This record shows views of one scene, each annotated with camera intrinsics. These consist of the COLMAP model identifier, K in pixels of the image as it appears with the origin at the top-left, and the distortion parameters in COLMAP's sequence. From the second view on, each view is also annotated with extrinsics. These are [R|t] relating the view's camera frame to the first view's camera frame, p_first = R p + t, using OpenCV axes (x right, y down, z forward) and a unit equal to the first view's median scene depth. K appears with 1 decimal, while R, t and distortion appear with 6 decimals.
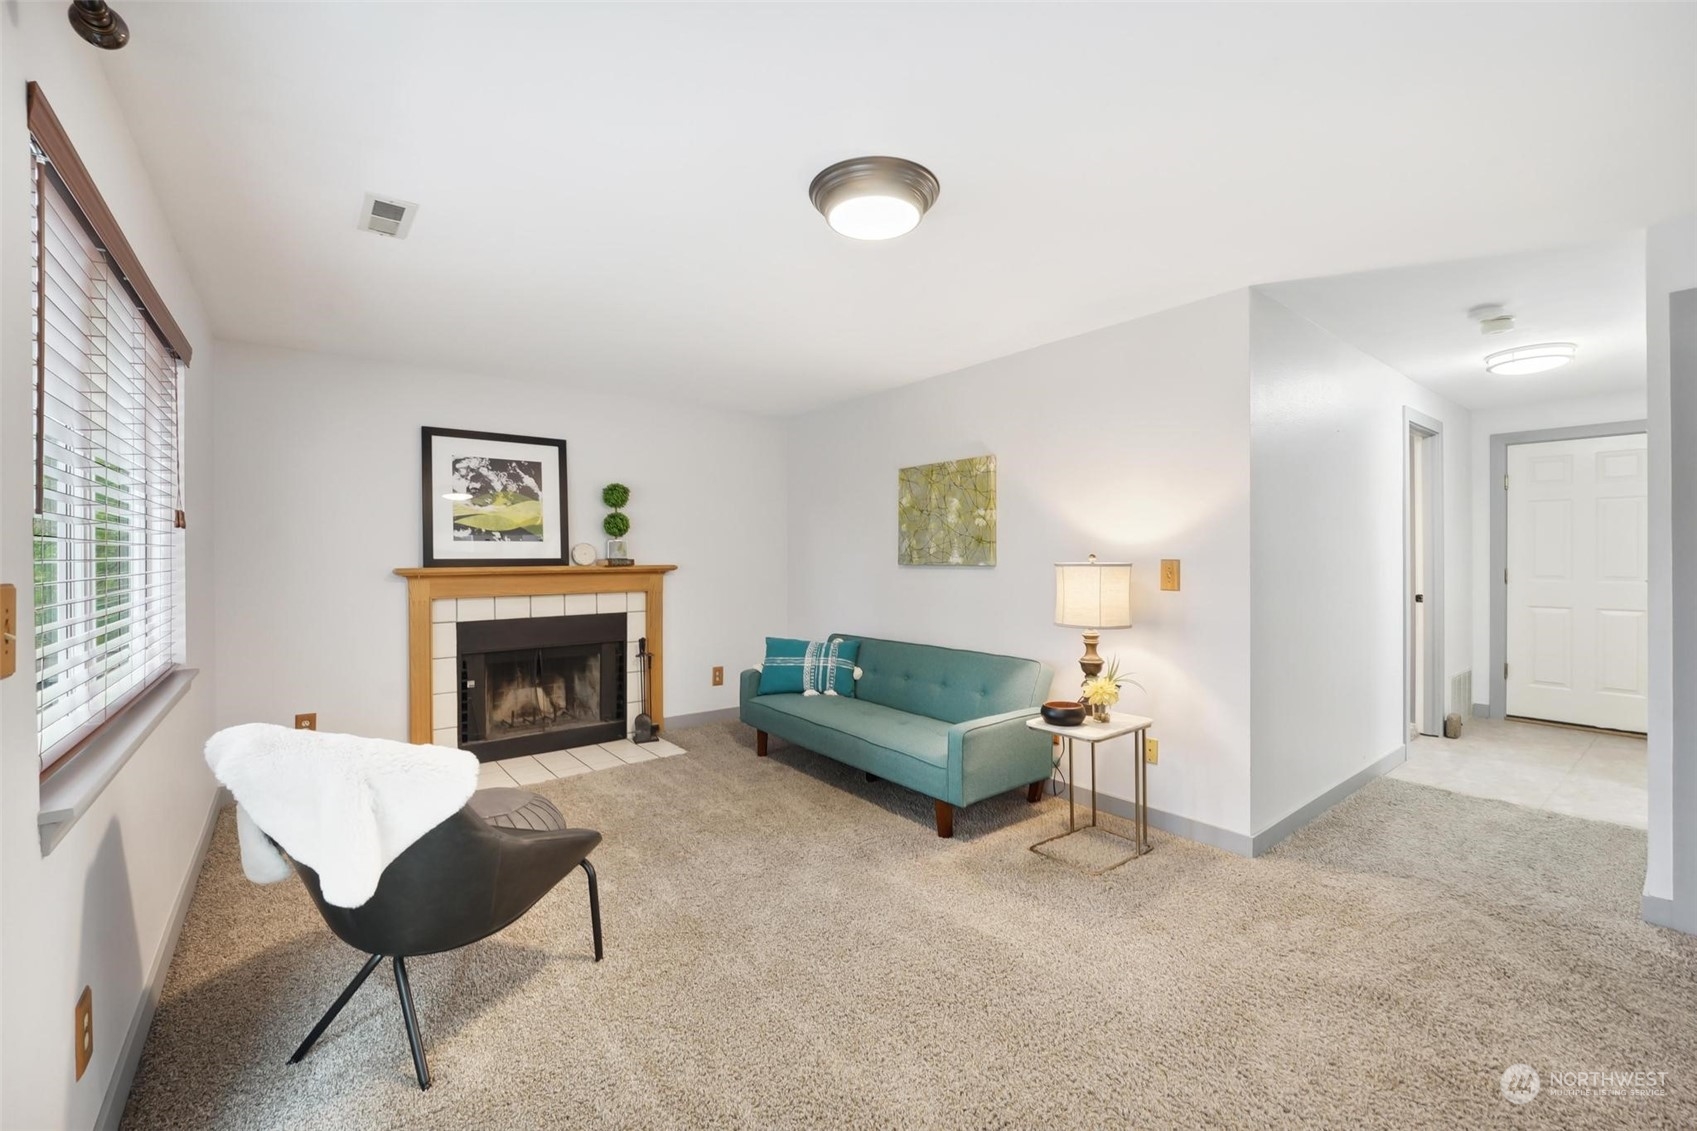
lens RADIAL K [[701.7, 0, 852.7], [0, 701.7, 563.0], [0, 0, 1]] dist [-0.003543, 0.001087]
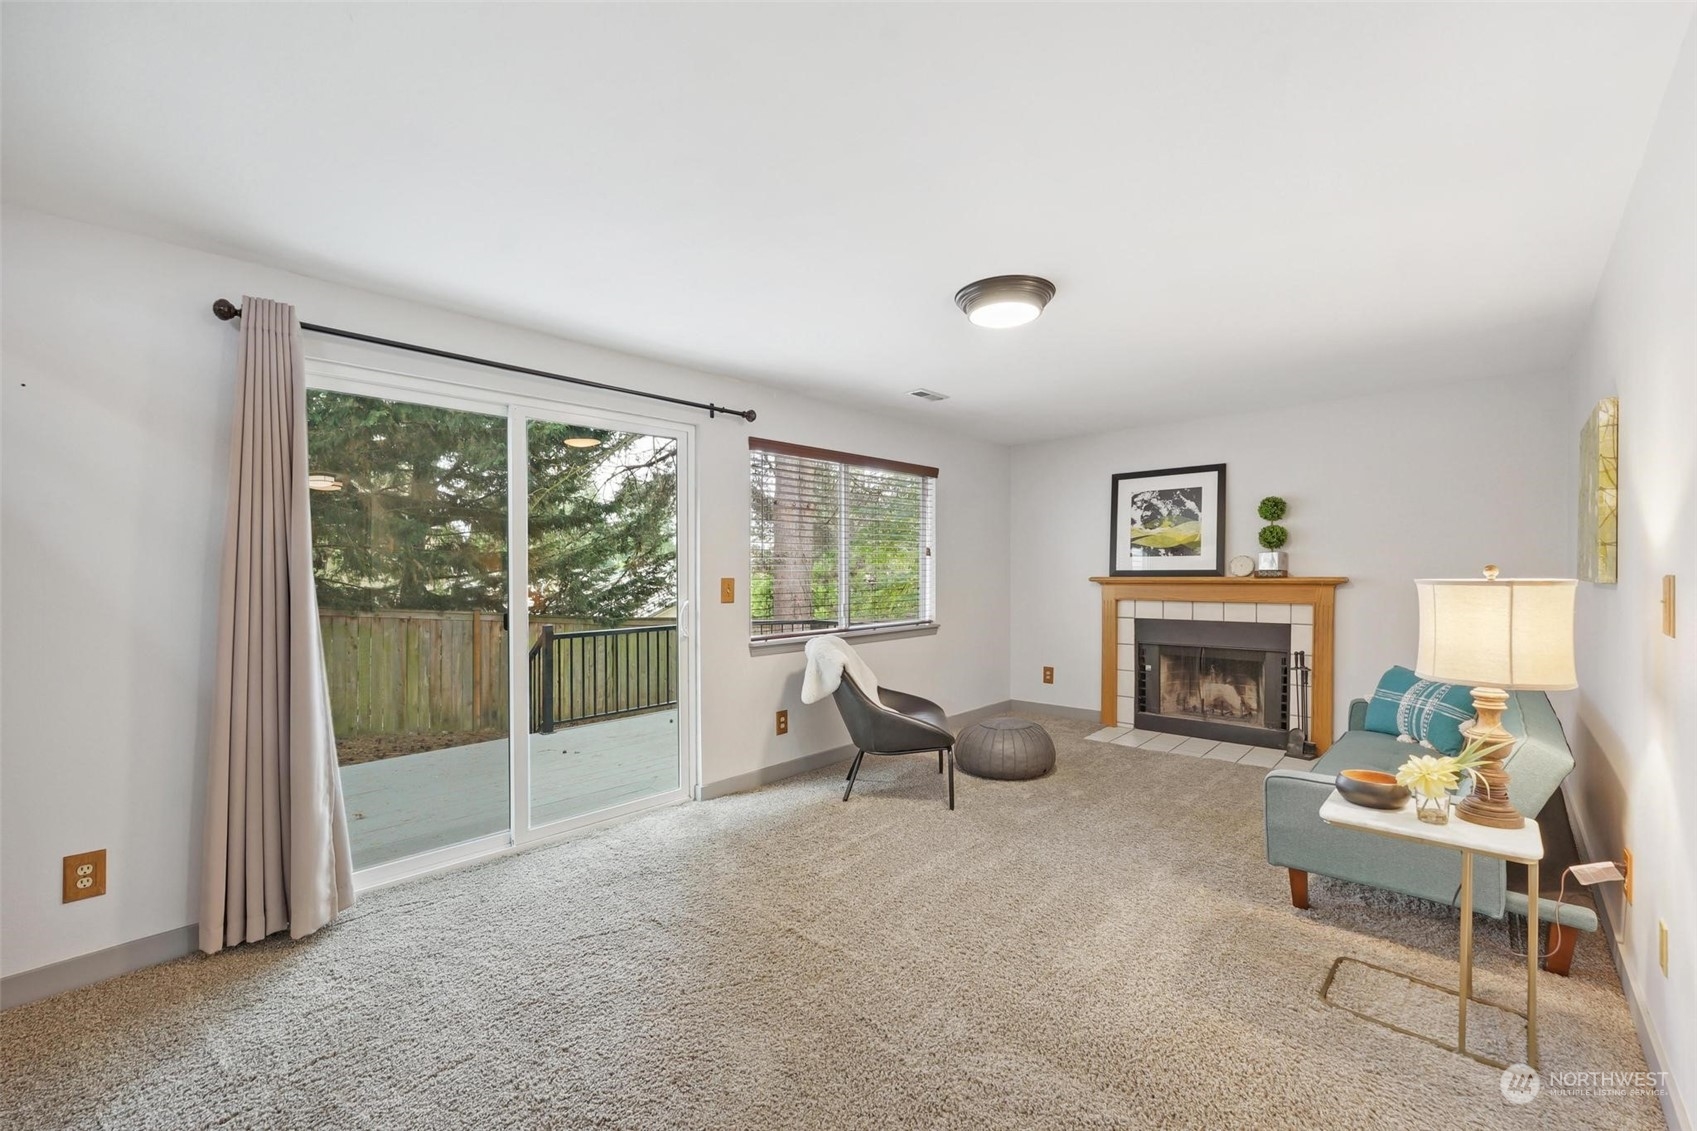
lens RADIAL K [[701.7, 0, 848.1], [0, 701.7, 574.0], [0, 0, 1]] dist [-0.003543, 0.001087]
pose [[0.155193, 0.007423, -0.987856, 0.632016], [-0.006734, 0.999956, 0.006456, -0.003574], [0.987861, 0.005650, 0.155236, 0.249492]]
